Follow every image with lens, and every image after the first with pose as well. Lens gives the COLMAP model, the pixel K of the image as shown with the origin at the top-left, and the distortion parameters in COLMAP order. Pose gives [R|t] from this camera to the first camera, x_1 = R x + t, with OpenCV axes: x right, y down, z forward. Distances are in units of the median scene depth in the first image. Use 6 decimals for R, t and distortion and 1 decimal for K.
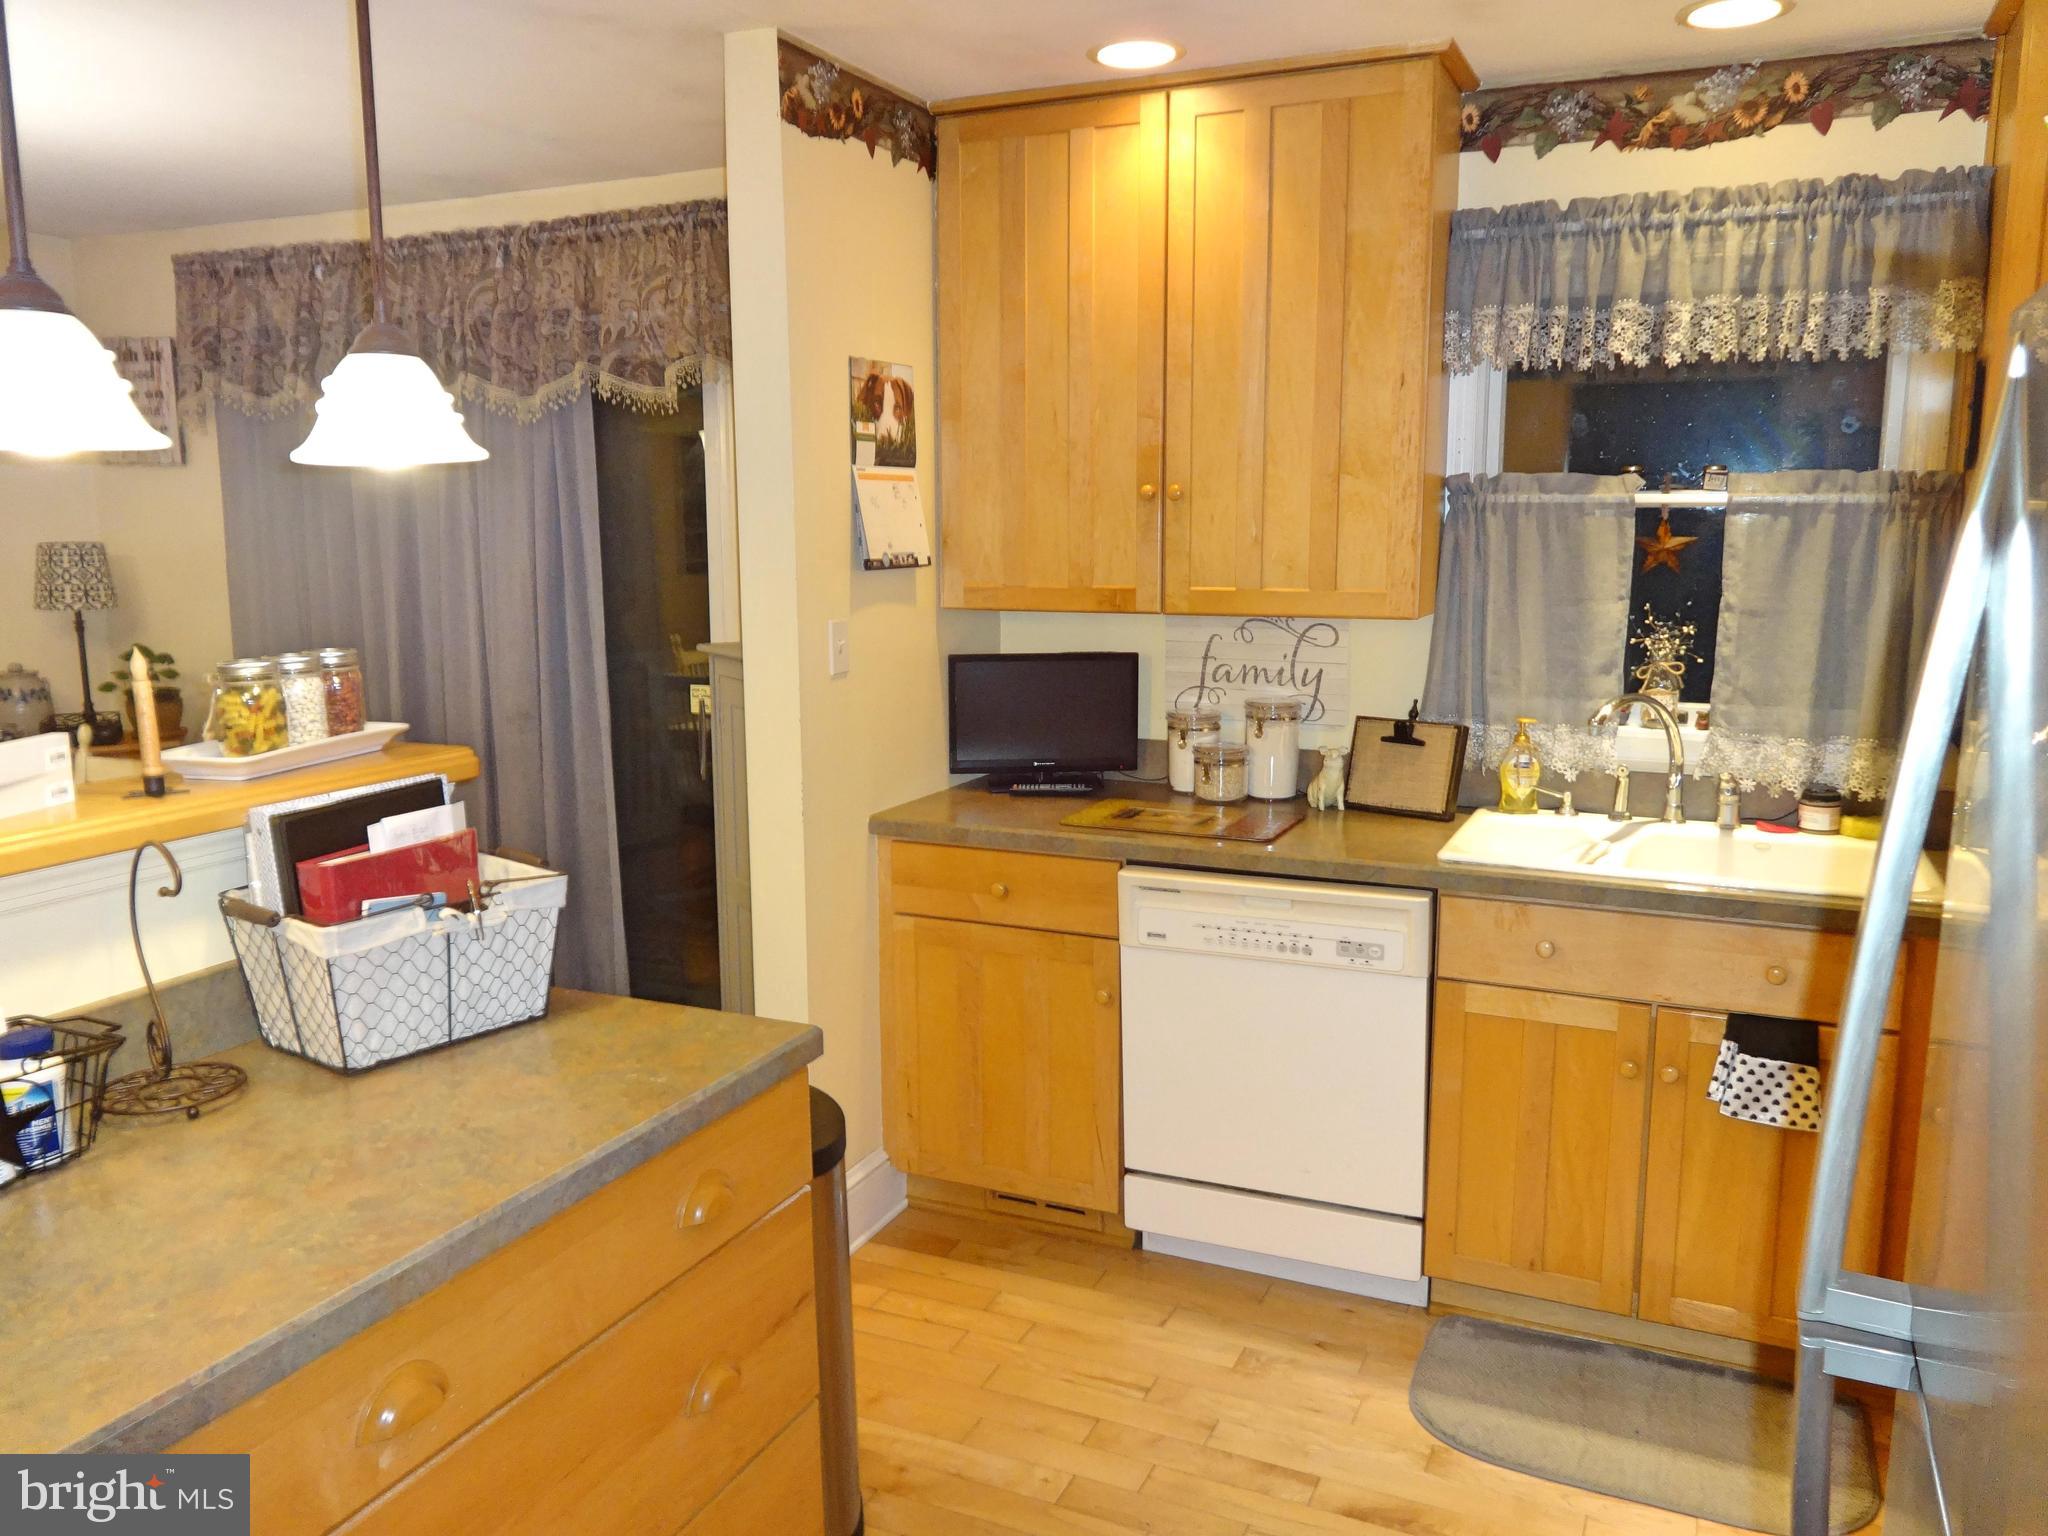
lens RADIAL K [[1536.7, 0, 1028.6], [0, 1536.7, 755.5], [0, 0, 1]] dist [-0.005681, 0.006516]
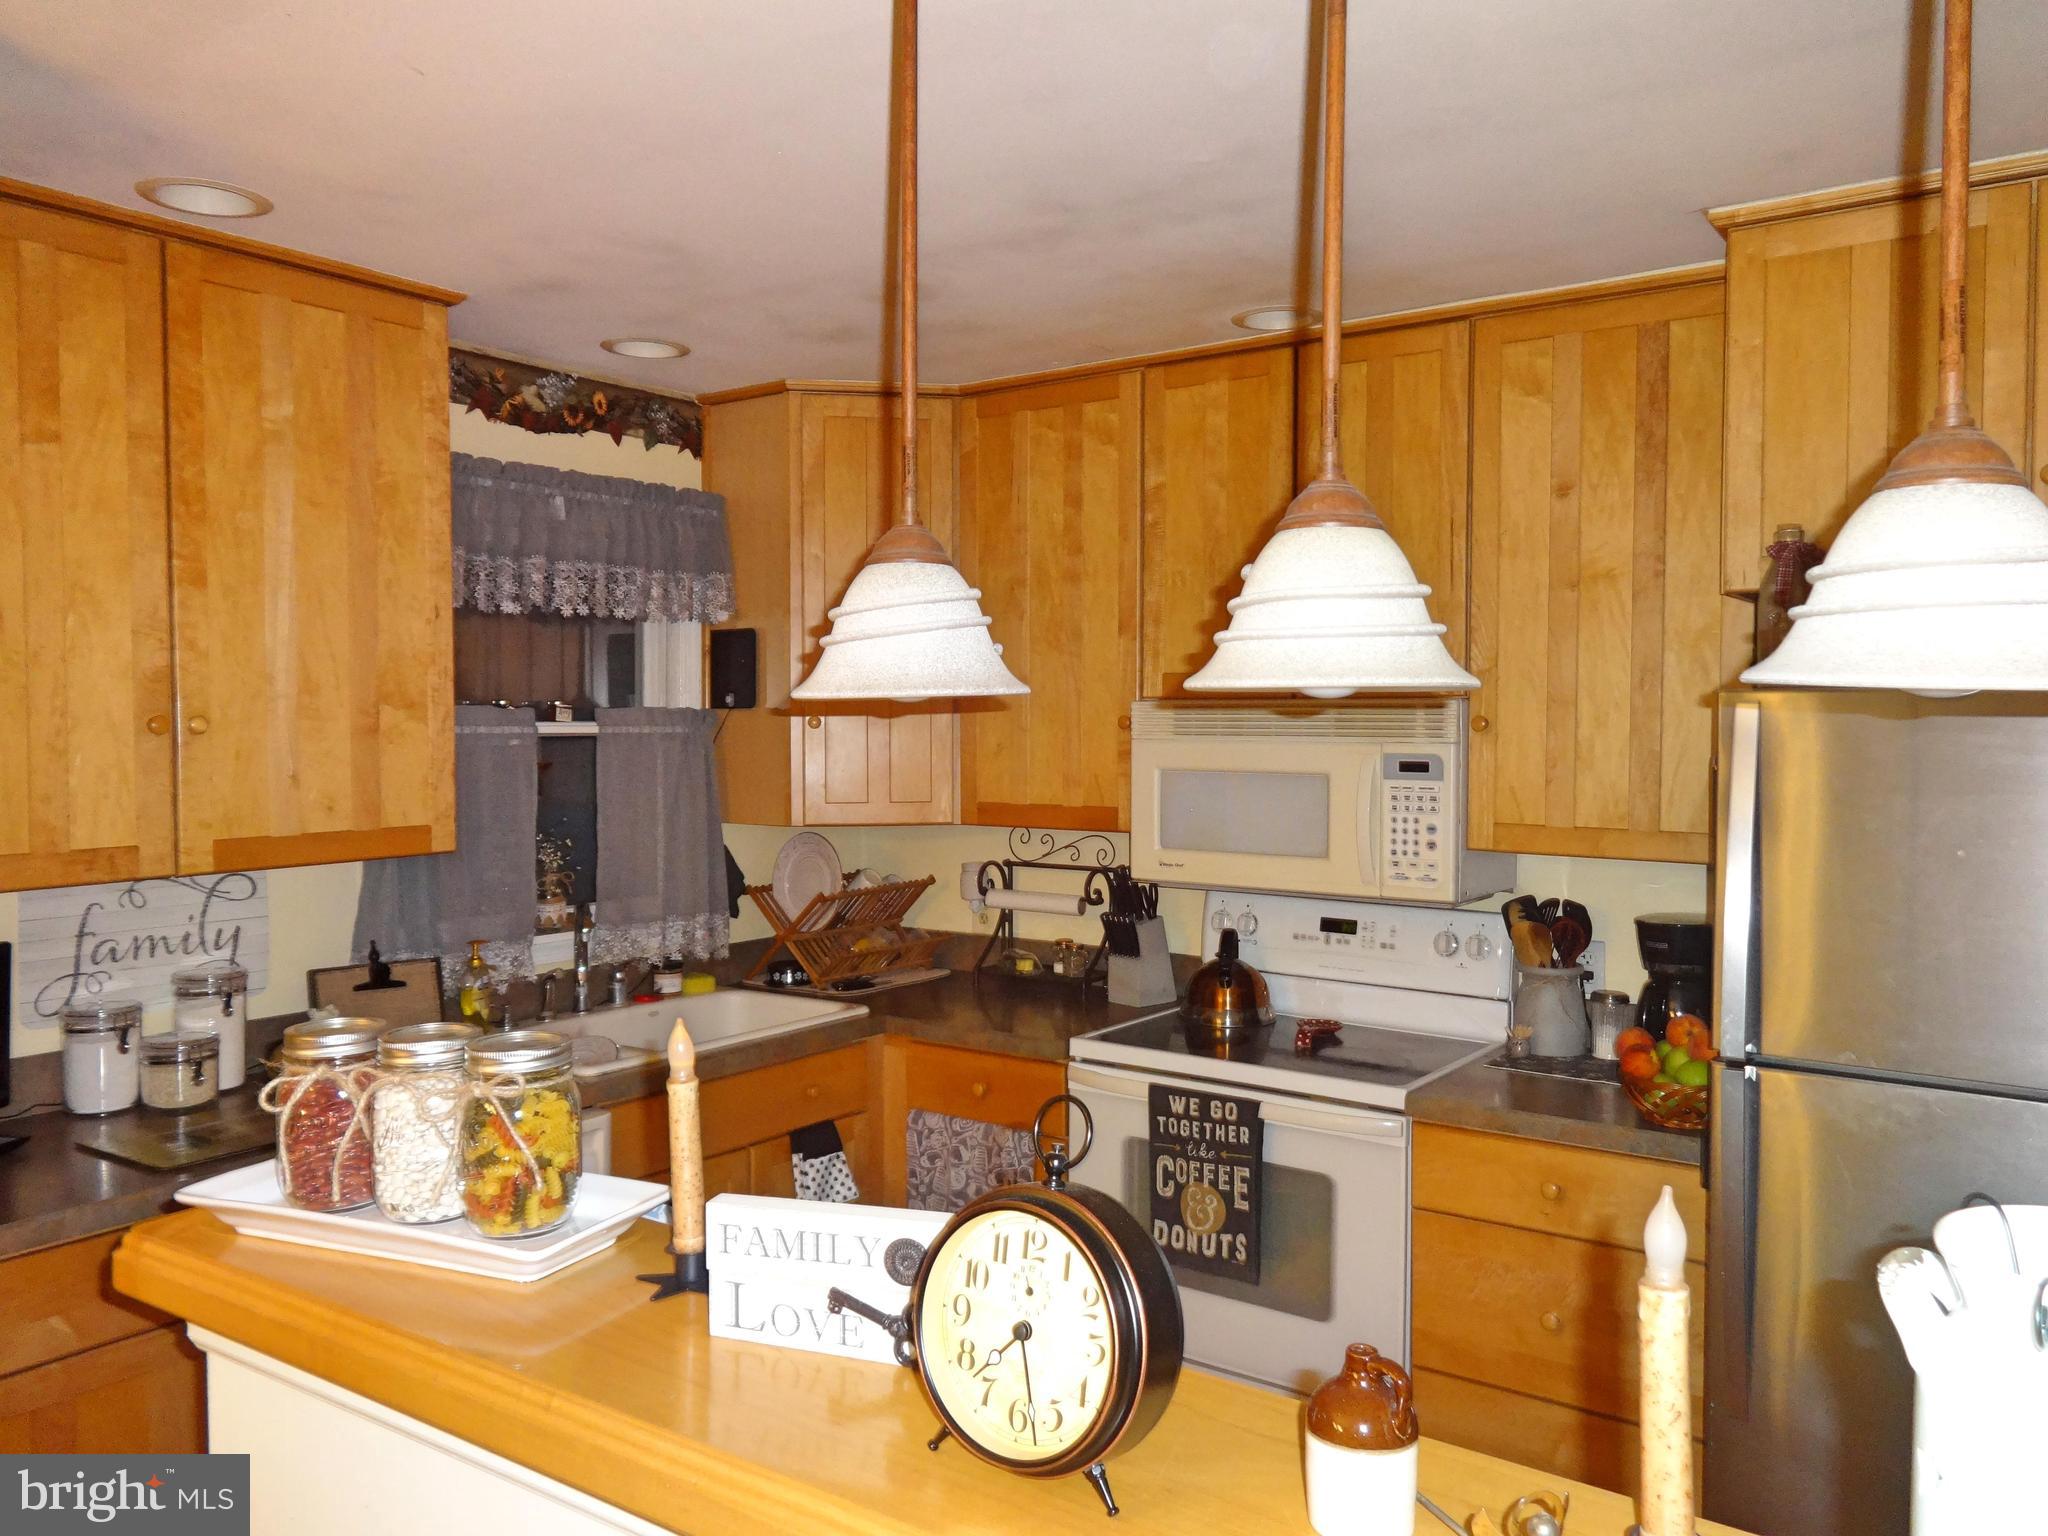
lens RADIAL K [[1546.9, 0, 1023.7], [0, 1546.9, 751.3], [0, 0, 1]] dist [0.007314, -0.001993]
pose [[0.199171, -0.016320, 0.979829, -0.602585], [0.158508, 0.987232, -0.015777, -0.074363], [-0.967061, 0.158453, 0.199215, 0.416306]]
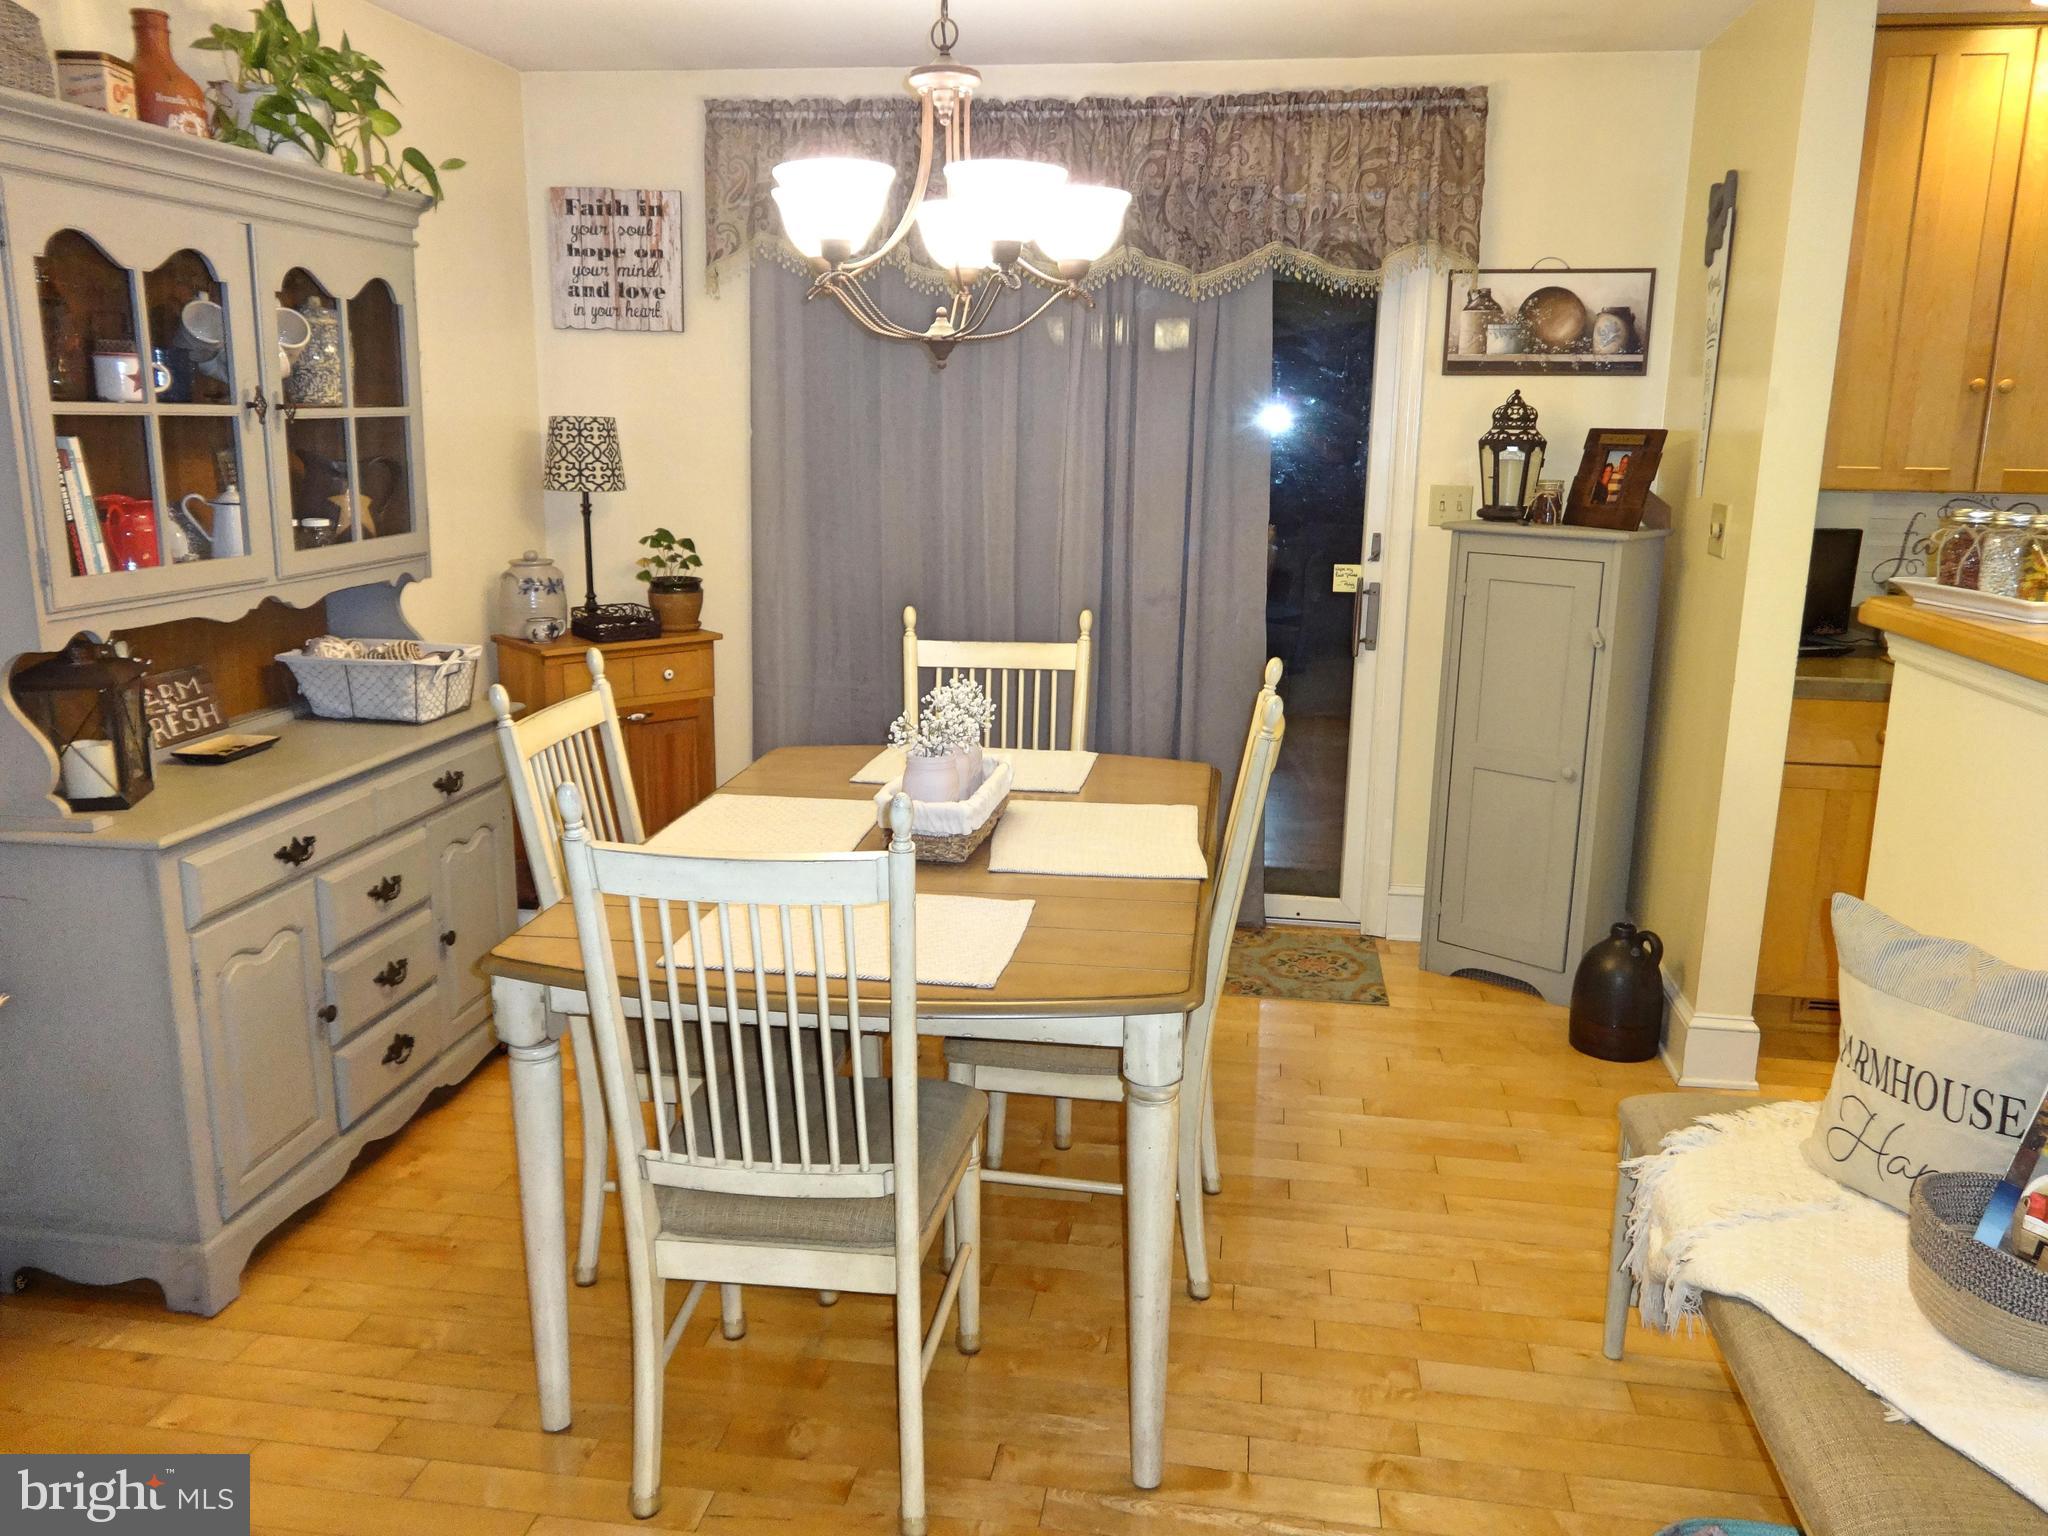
lens RADIAL K [[1536.7, 0, 1028.6], [0, 1536.7, 755.5], [0, 0, 1]] dist [-0.005681, 0.006516]
pose [[0.963708, -0.041171, 0.263764, -0.908508], [0.025103, 0.997634, 0.064003, 0.014268], [-0.265775, -0.055059, 0.962462, 0.070635]]
